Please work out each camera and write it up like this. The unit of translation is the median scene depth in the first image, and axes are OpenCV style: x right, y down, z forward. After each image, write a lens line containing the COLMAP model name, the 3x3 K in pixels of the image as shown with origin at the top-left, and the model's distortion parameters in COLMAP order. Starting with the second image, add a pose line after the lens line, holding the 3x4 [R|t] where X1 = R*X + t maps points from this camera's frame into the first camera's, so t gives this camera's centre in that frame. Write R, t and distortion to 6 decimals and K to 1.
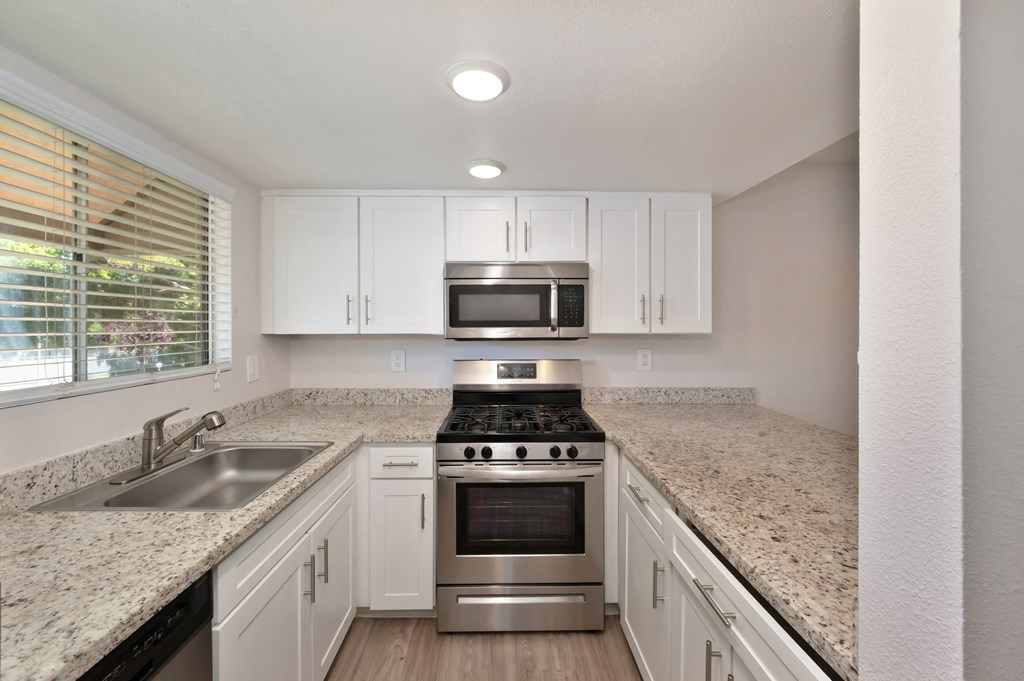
lens RADIAL K [[408.7, 0, 506.8], [0, 408.7, 326.1], [0, 0, 1]] dist [0.000386, 0.000123]
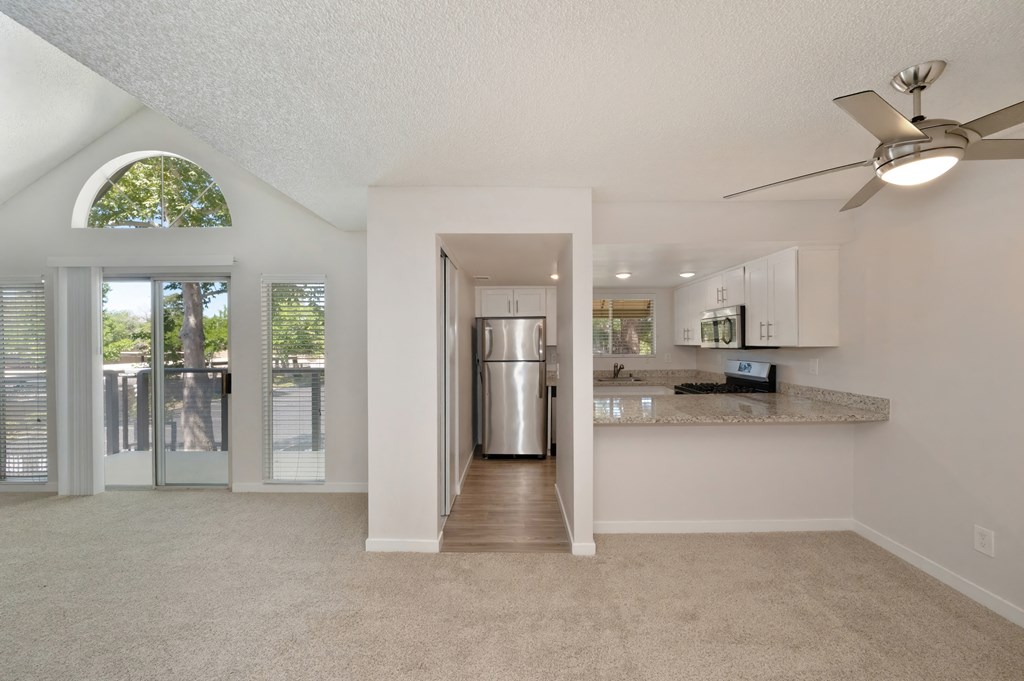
lens RADIAL K [[397.4, 0, 512.0], [0, 397.4, 340.5], [0, 0, 1]] dist [0.000138, 0.000163]
pose [[-0.023997, -0.005773, -0.999695, 1.659538], [0.004447, 0.999973, -0.005882, 0.002264], [0.999702, -0.004586, -0.023971, 0.056301]]
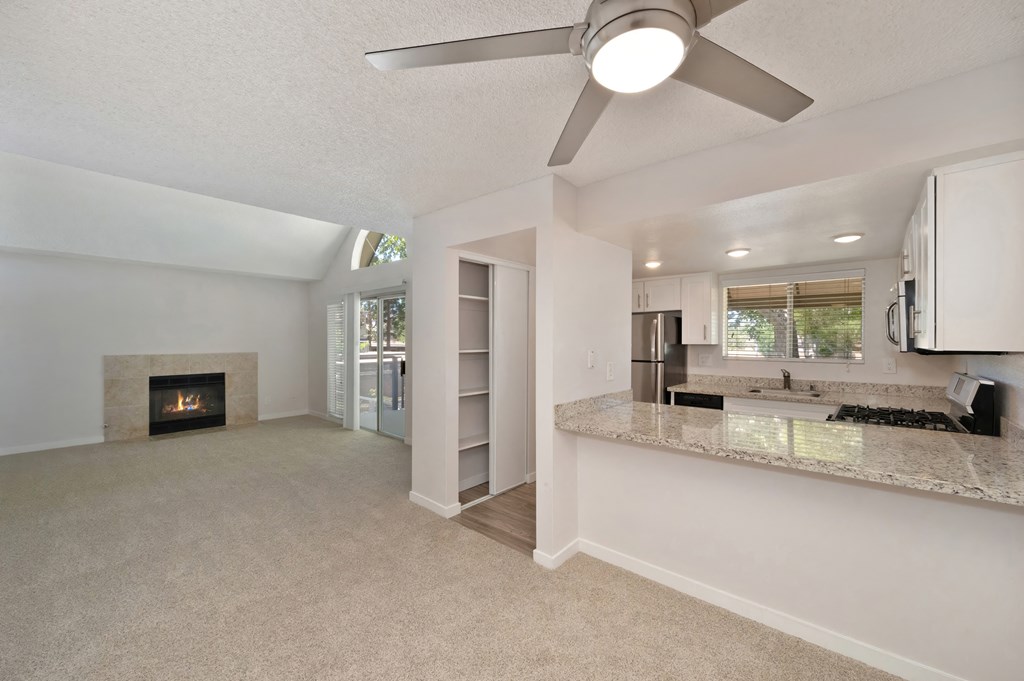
lens RADIAL K [[397.4, 0, 512.0], [0, 397.4, 340.5], [0, 0, 1]] dist [0.000138, 0.000163]
pose [[-0.667454, -0.002969, -0.744645, 1.405325], [-0.003915, 0.999992, -0.000478, 0.003842], [0.744640, 0.002597, -0.667461, 0.786946]]
